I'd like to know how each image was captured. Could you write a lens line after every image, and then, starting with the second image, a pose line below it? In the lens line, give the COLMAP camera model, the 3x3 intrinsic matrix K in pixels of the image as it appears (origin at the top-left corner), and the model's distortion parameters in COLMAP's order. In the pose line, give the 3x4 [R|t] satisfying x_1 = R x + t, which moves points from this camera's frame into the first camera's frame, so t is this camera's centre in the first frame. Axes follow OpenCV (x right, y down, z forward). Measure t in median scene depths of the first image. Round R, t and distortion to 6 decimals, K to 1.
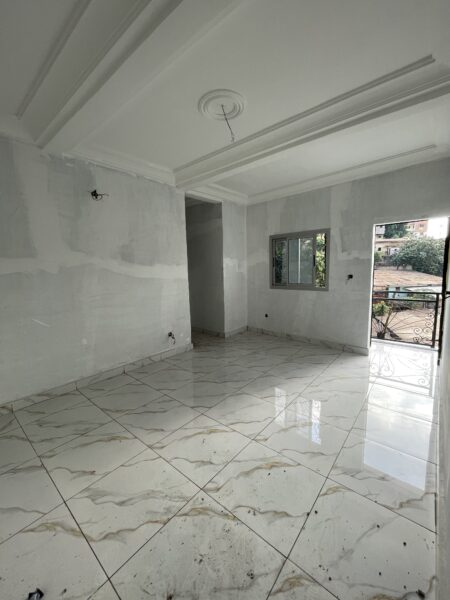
lens RADIAL K [[243.9, 0, 223.2], [0, 243.9, 296.5], [0, 0, 1]] dist [0.012759, -0.000078]
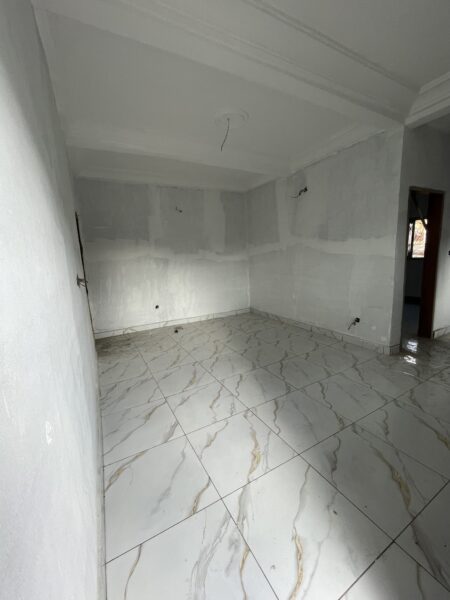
lens RADIAL K [[243.9, 0, 228.3], [0, 243.9, 300.5], [0, 0, 1]] dist [0.012759, -0.000078]
pose [[-0.340073, 0.206522, -0.917442, 0.941774], [-0.053424, 0.969769, 0.238104, -0.125111], [0.938880, 0.129987, -0.318759, 1.087293]]
